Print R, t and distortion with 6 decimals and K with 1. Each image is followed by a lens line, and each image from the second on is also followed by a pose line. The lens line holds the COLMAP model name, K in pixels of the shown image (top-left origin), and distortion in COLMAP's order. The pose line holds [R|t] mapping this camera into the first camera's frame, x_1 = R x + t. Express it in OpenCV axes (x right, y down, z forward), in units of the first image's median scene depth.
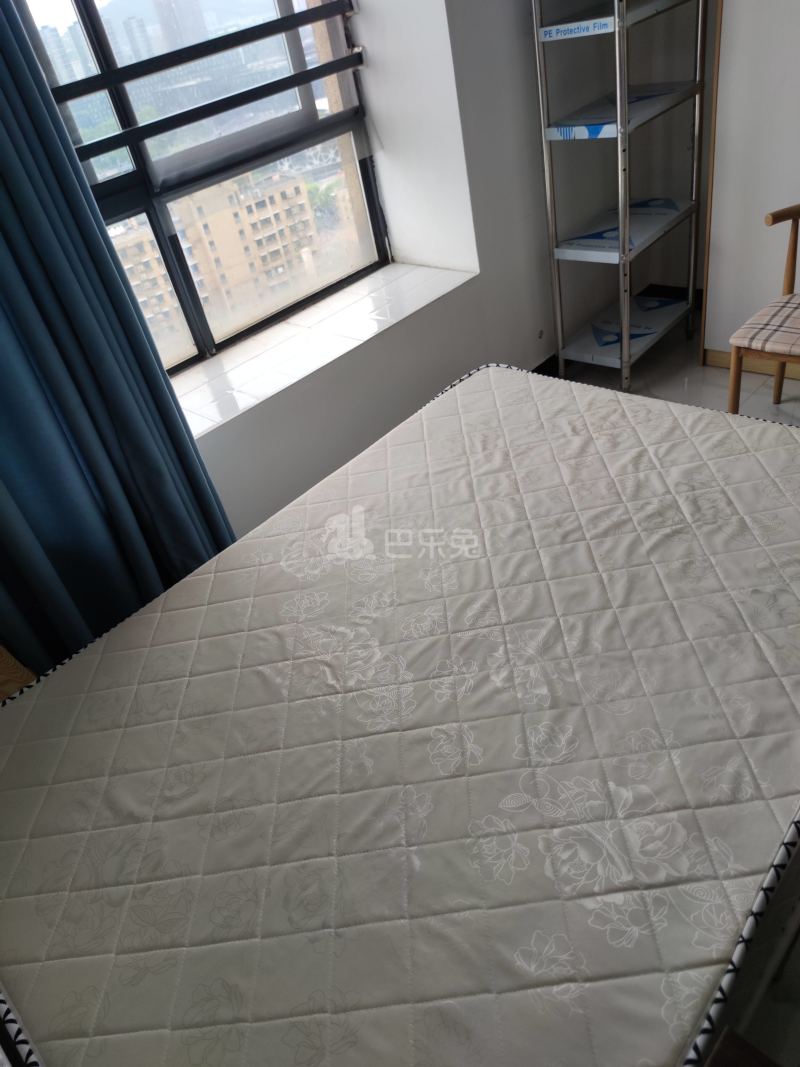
lens RADIAL K [[761.7, 0, 397.7], [0, 761.7, 537.2], [0, 0, 1]] dist [0.055916, -0.029882]
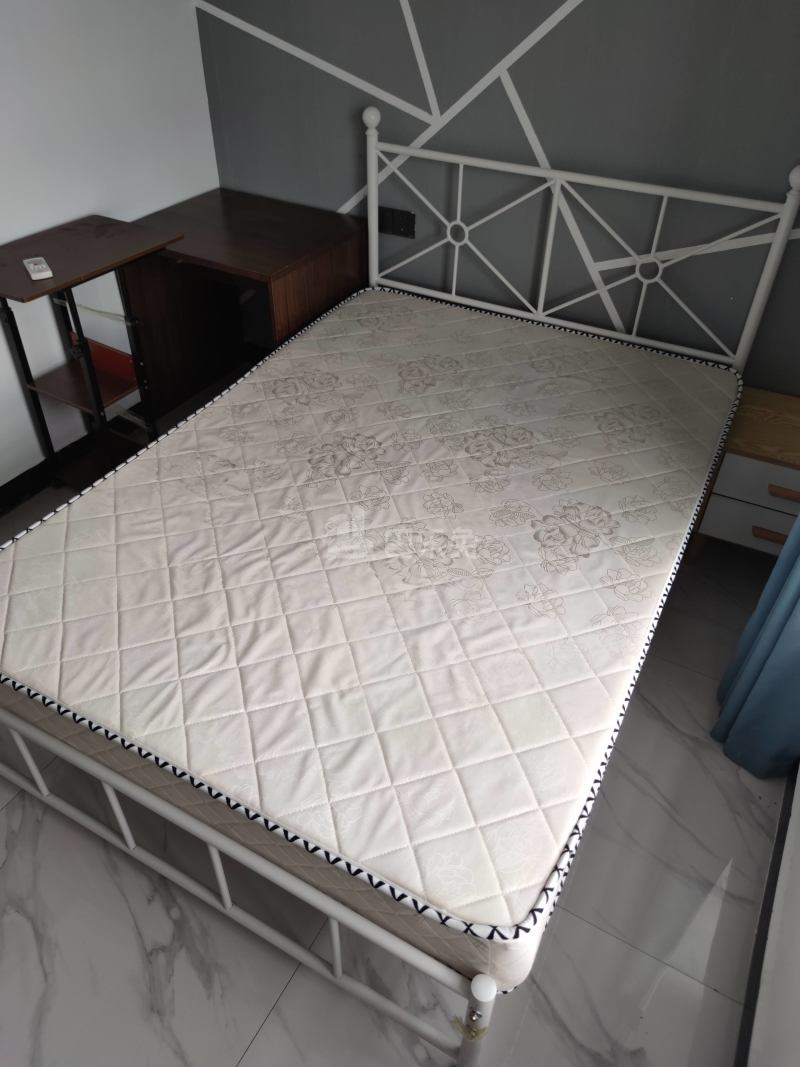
lens RADIAL K [[761.7, 0, 403.8], [0, 761.7, 541.3], [0, 0, 1]] dist [0.055916, -0.029882]
pose [[-0.949637, 0.304101, -0.075582, 0.204877], [-0.020846, 0.179359, 0.983563, -1.011314], [0.312659, 0.935603, -0.163986, 1.182868]]
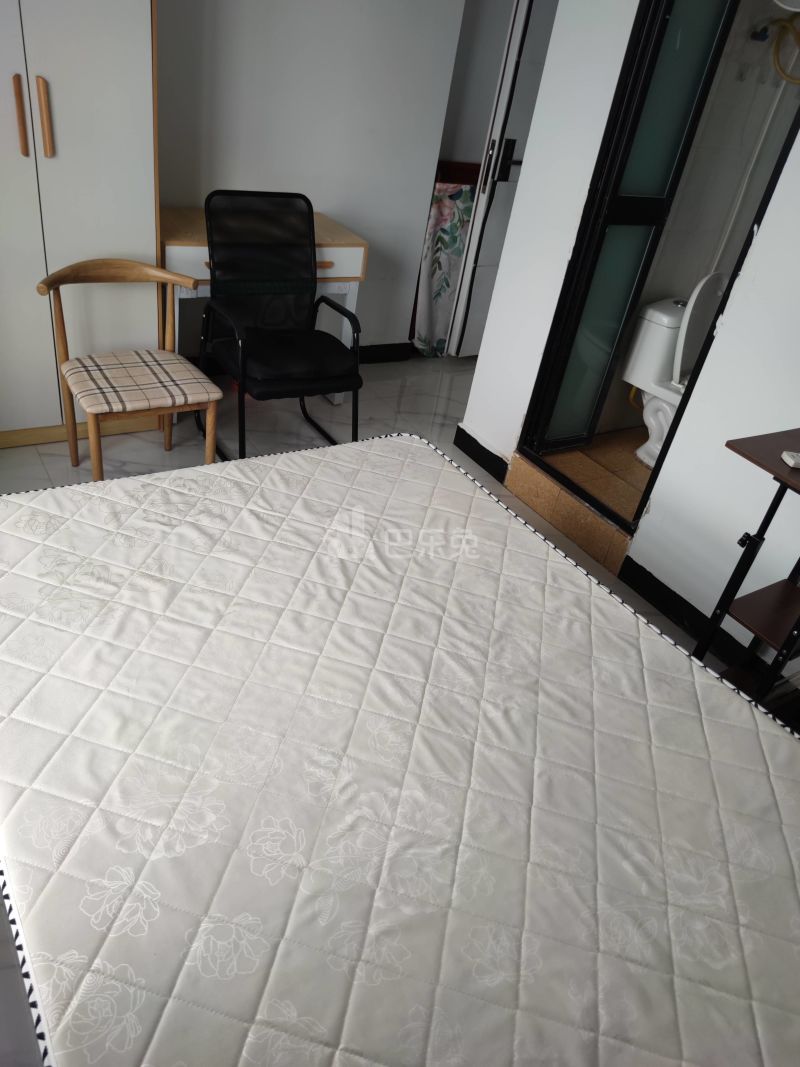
lens RADIAL K [[761.7, 0, 406.0], [0, 761.7, 525.8], [0, 0, 1]] dist [0.055916, -0.029882]
pose [[0.191355, -0.342306, 0.919897, -0.623597], [0.421765, 0.874953, 0.237847, -0.273190], [-0.886283, 0.342467, 0.311799, 0.571445]]
